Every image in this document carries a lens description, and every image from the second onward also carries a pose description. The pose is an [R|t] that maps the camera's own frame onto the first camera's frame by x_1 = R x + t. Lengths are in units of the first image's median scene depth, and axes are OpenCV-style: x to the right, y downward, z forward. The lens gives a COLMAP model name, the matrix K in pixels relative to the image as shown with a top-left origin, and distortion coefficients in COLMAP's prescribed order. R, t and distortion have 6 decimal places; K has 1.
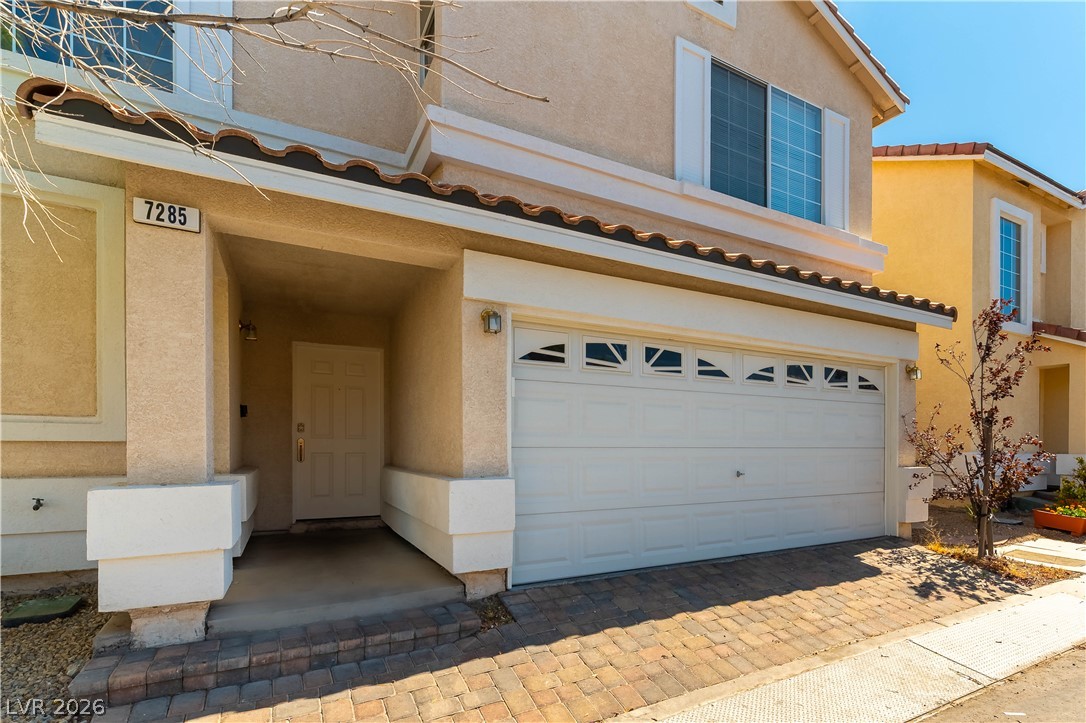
lens RADIAL K [[469.5, 0, 547.7], [0, 469.5, 359.6], [0, 0, 1]] dist [-0.000317, -0.000157]
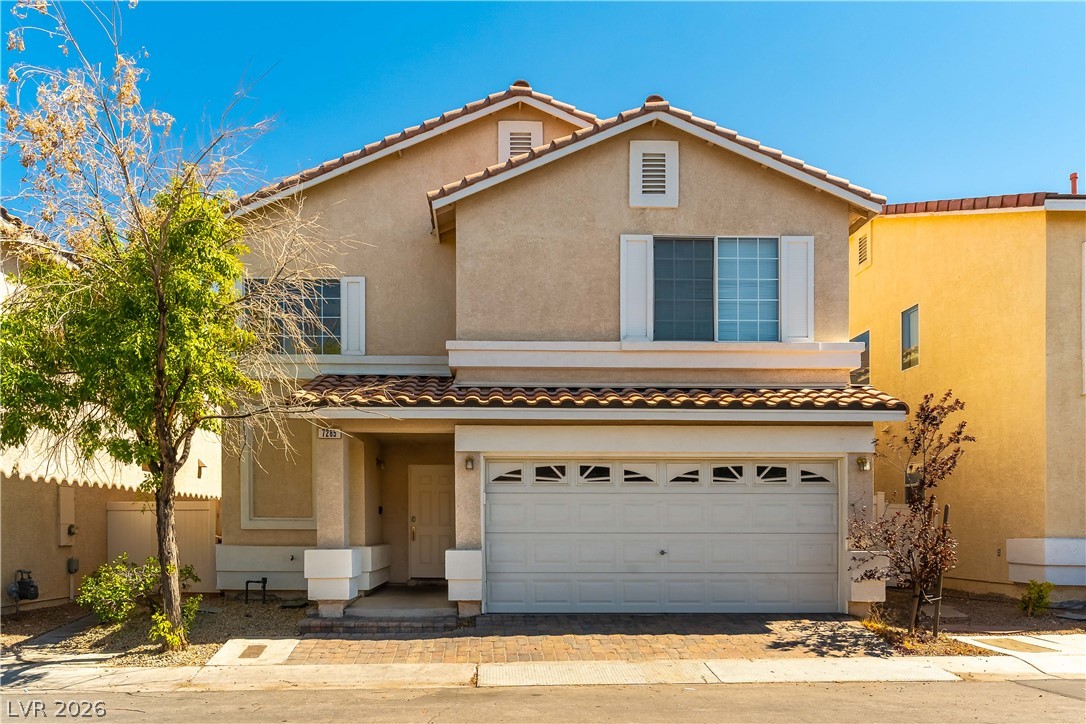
lens RADIAL K [[544.4, 0, 541.9], [0, 544.4, 348.7], [0, 0, 1]] dist [0.000200, -0.000527]
pose [[0.910863, -0.129176, -0.391972, 0.861043], [0.075668, 0.985926, -0.149080, -0.152106], [0.405713, 0.106132, 0.907818, -0.738103]]
